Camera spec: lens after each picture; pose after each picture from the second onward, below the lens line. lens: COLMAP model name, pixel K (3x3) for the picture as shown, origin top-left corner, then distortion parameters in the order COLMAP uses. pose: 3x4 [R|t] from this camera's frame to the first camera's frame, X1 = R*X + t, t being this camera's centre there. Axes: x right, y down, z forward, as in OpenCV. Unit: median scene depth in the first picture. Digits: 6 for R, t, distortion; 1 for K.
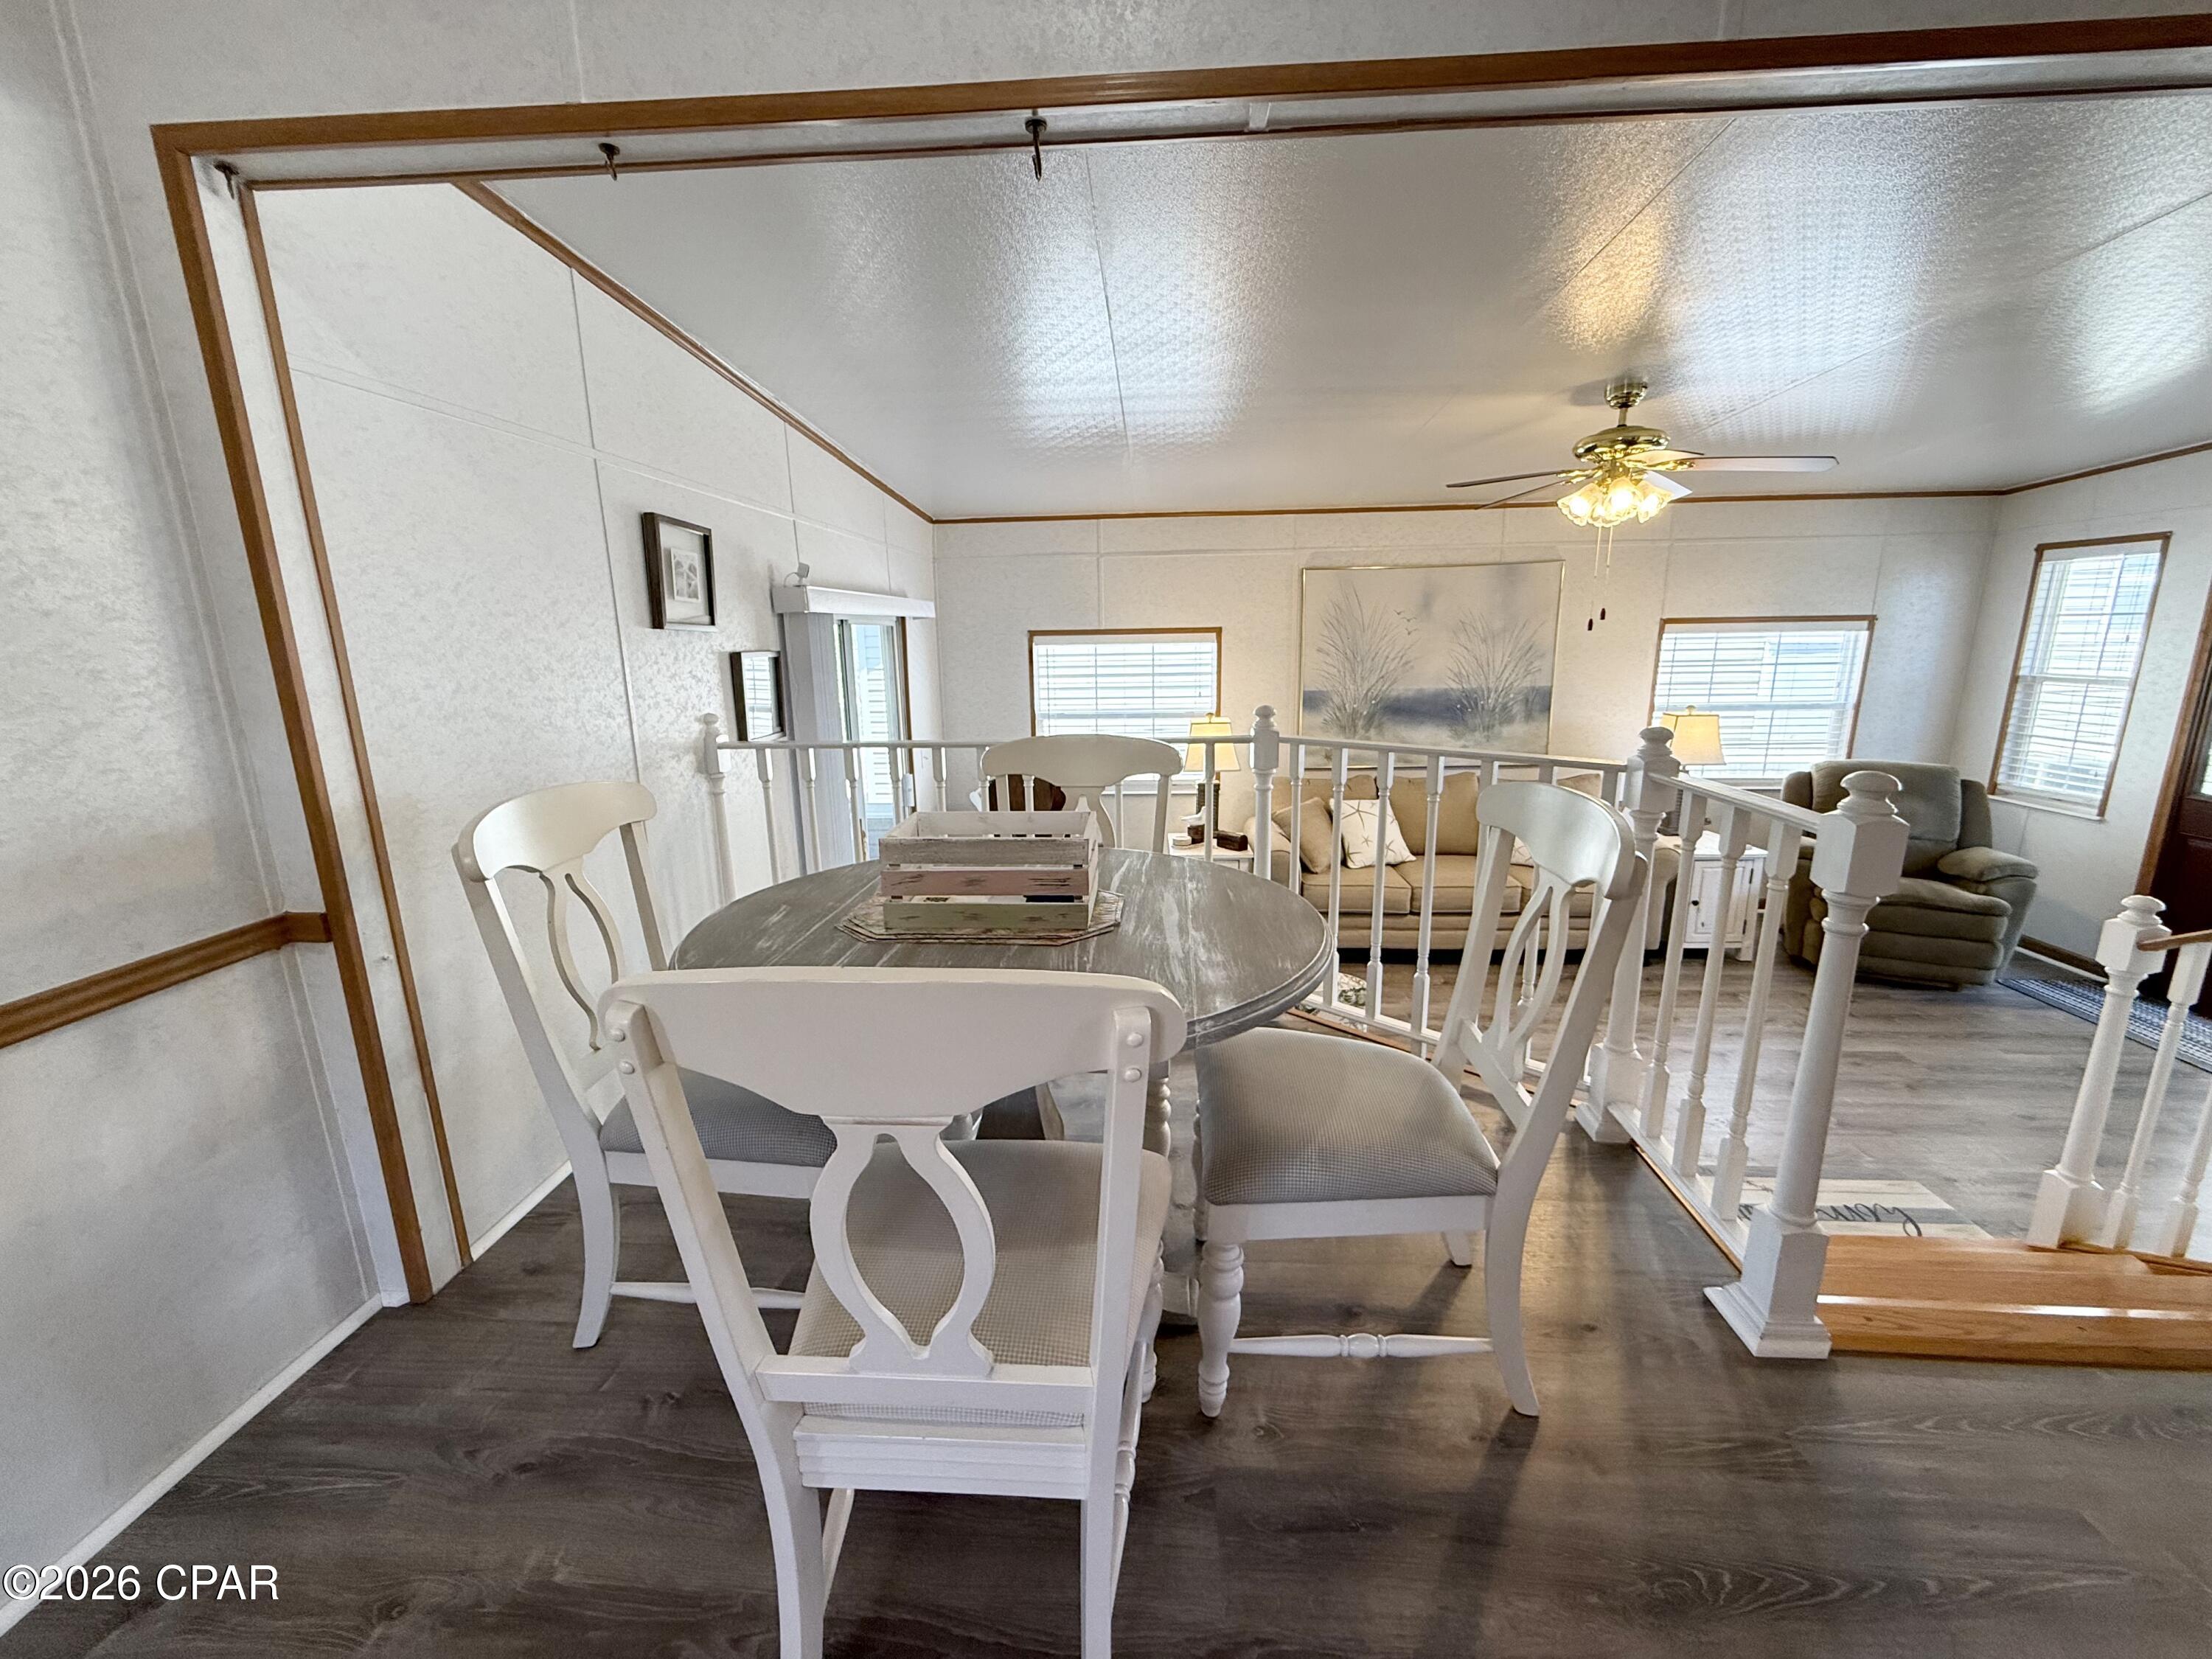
lens RADIAL K [[882.1, 0, 1095.5], [0, 882.1, 830.1], [0, 0, 1]] dist [-0.003965, 0.000934]
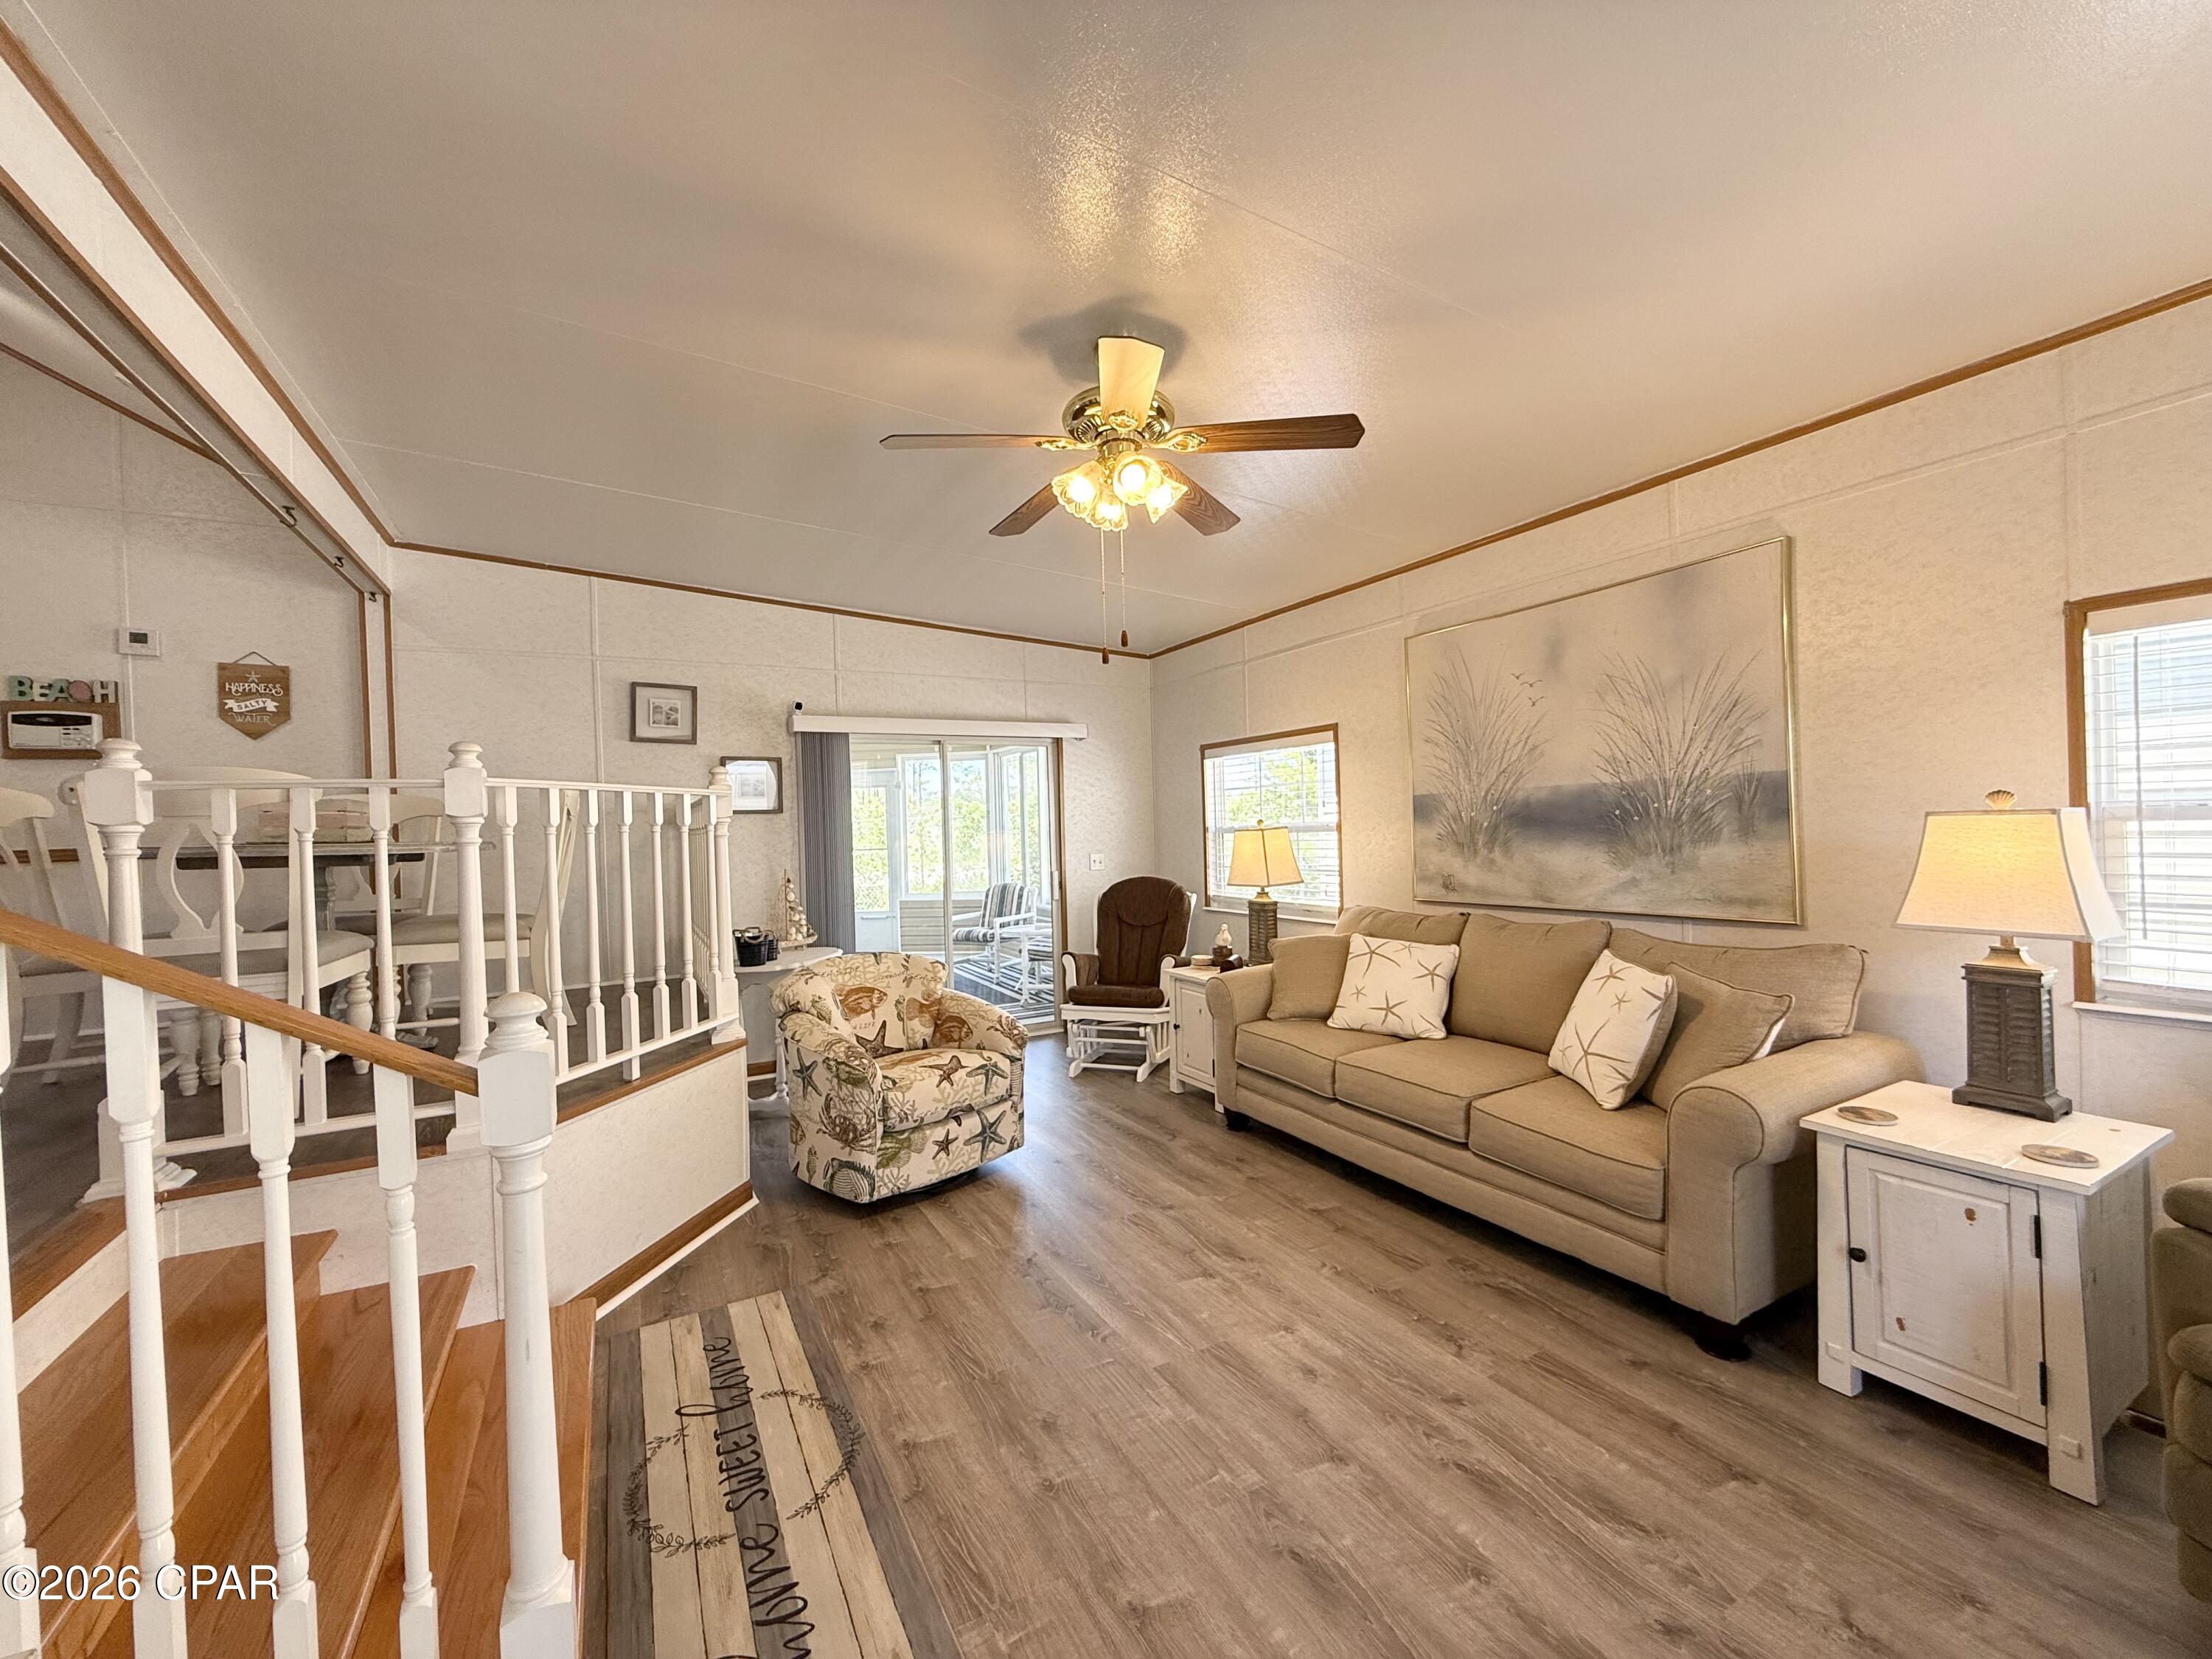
lens RADIAL K [[882.1, 0, 1098.0], [0, 882.1, 830.9], [0, 0, 1]] dist [-0.003965, 0.000934]
pose [[0.537160, 0.006194, -0.843458, 0.738667], [-0.166319, 0.981118, -0.098717, -0.010256], [0.826920, 0.193310, 0.528048, 0.399153]]
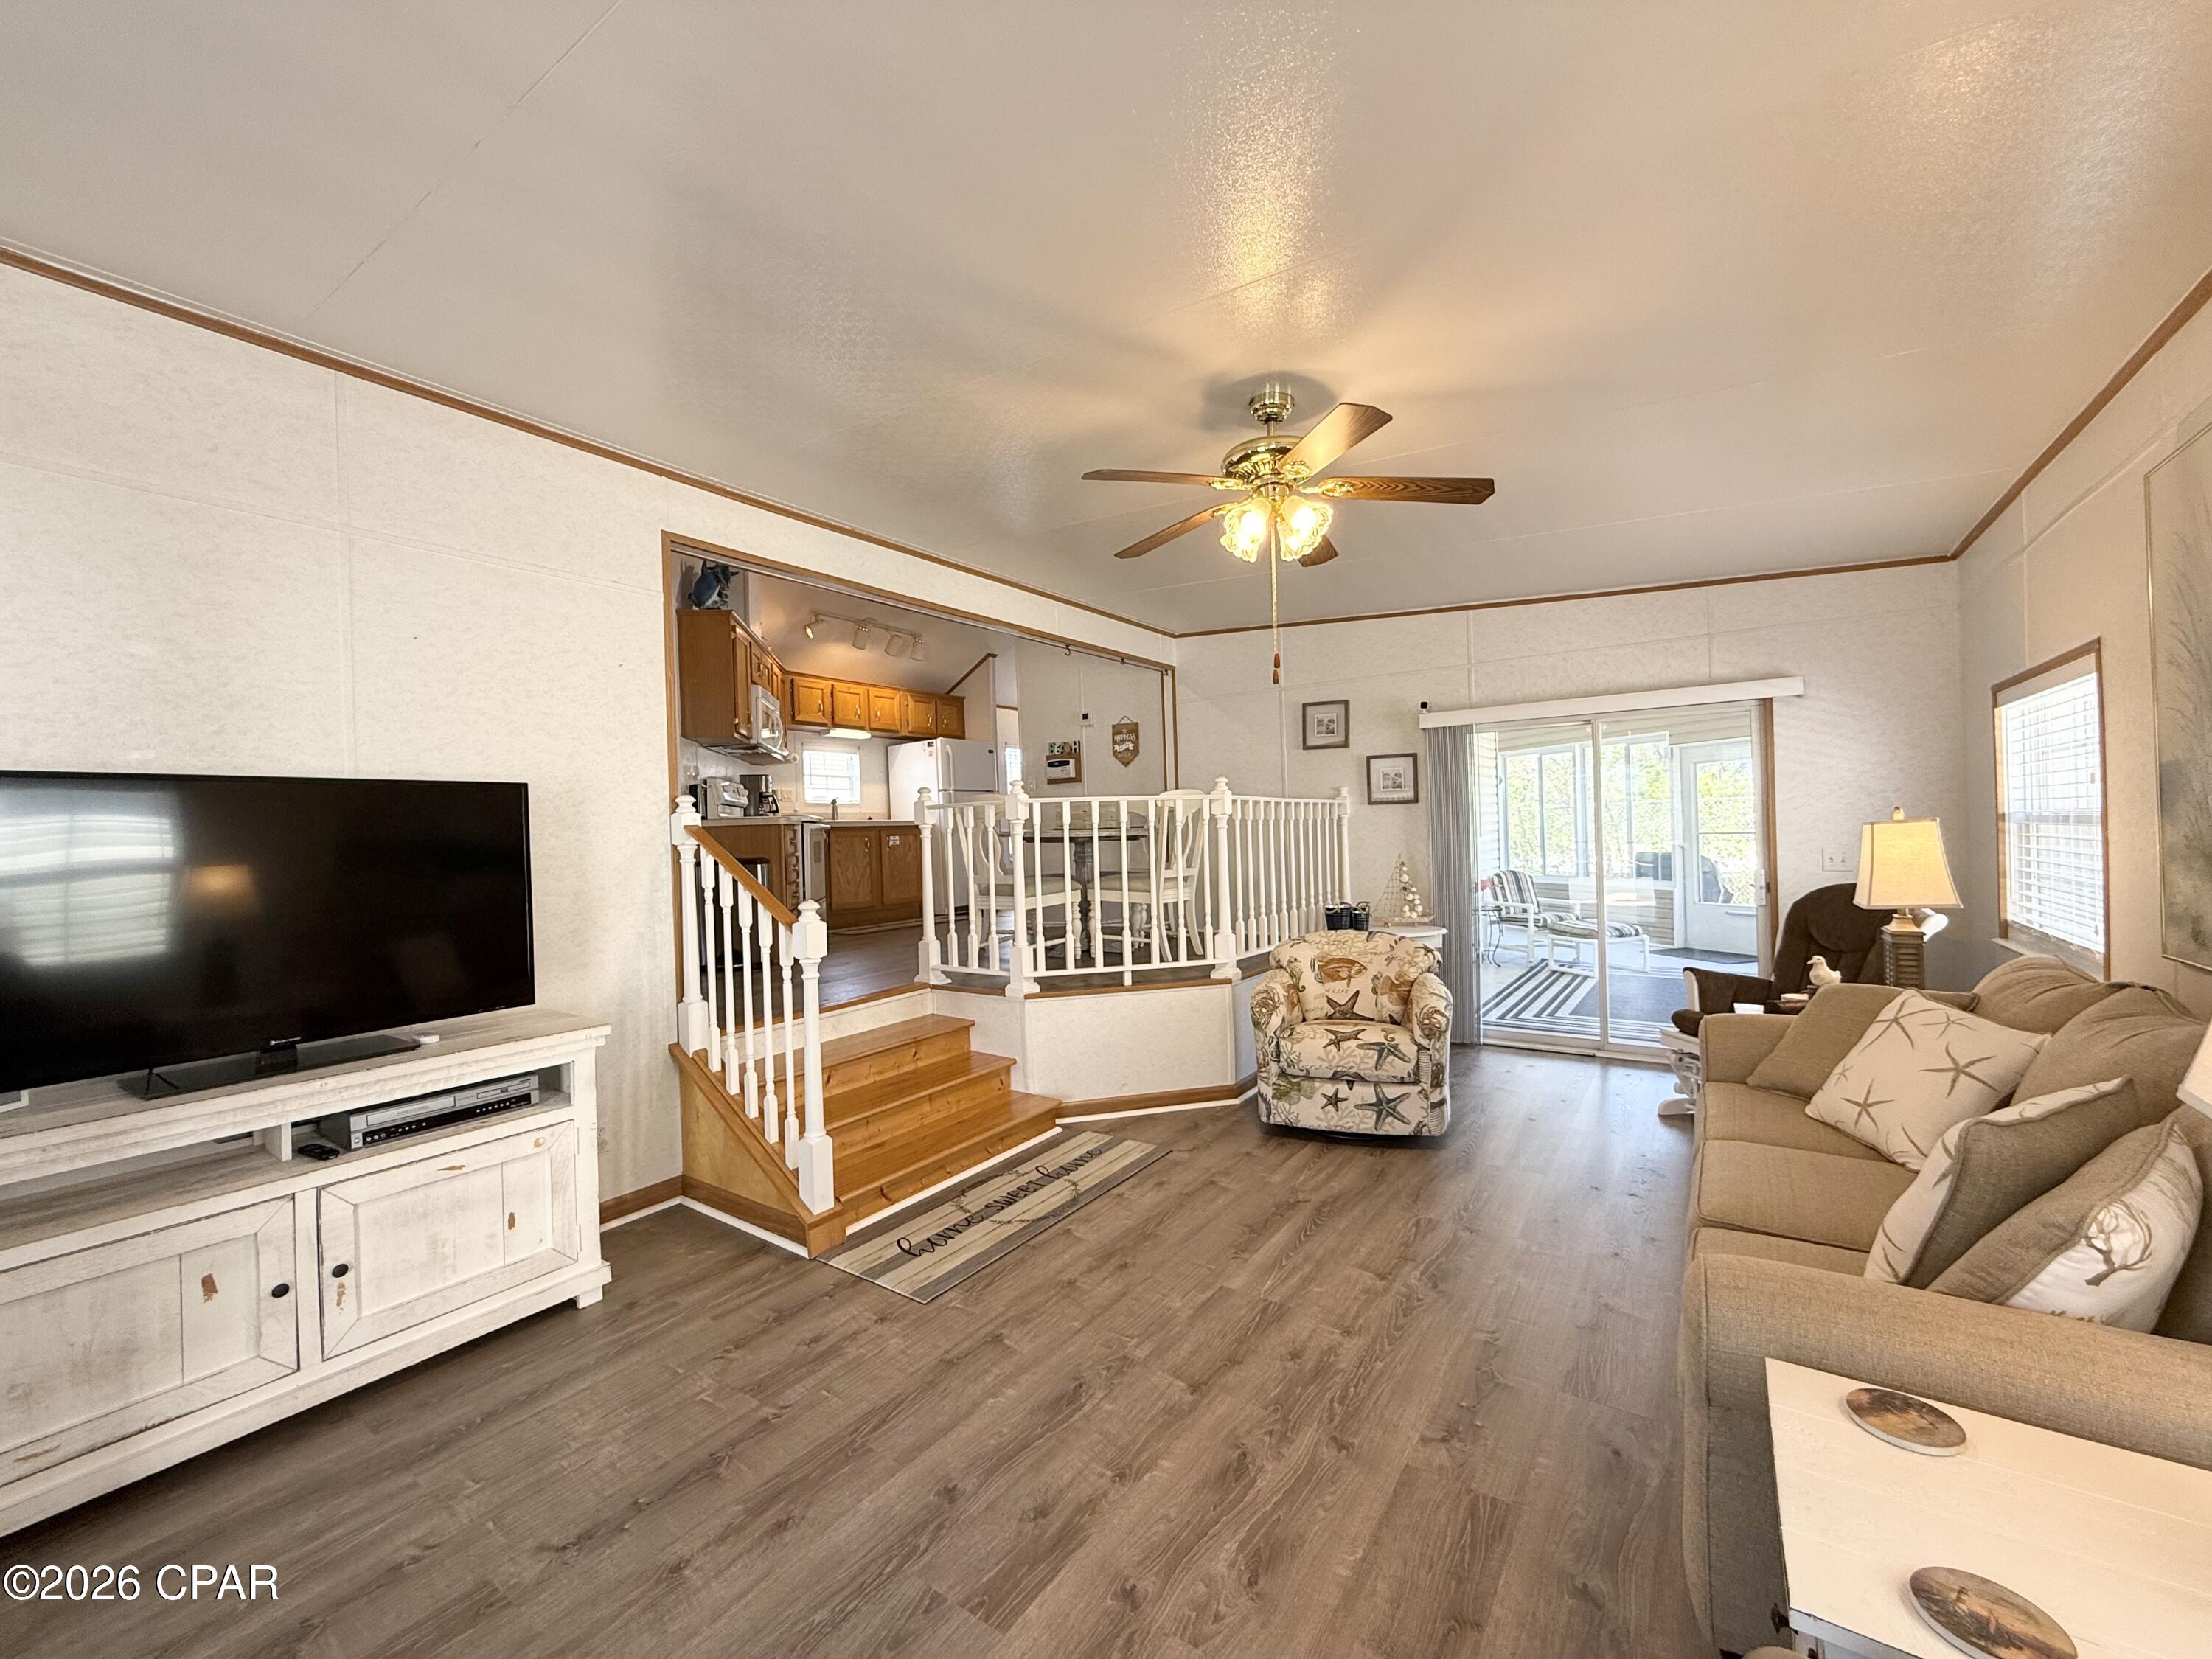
lens RADIAL K [[882.1, 0, 1098.1], [0, 882.1, 834.5], [0, 0, 1]] dist [-0.003965, 0.000934]
pose [[-0.517377, 0.035796, -0.855009, 0.851655], [-0.151004, 0.979628, 0.132388, -0.108024], [0.842329, 0.197605, -0.501432, 0.816325]]
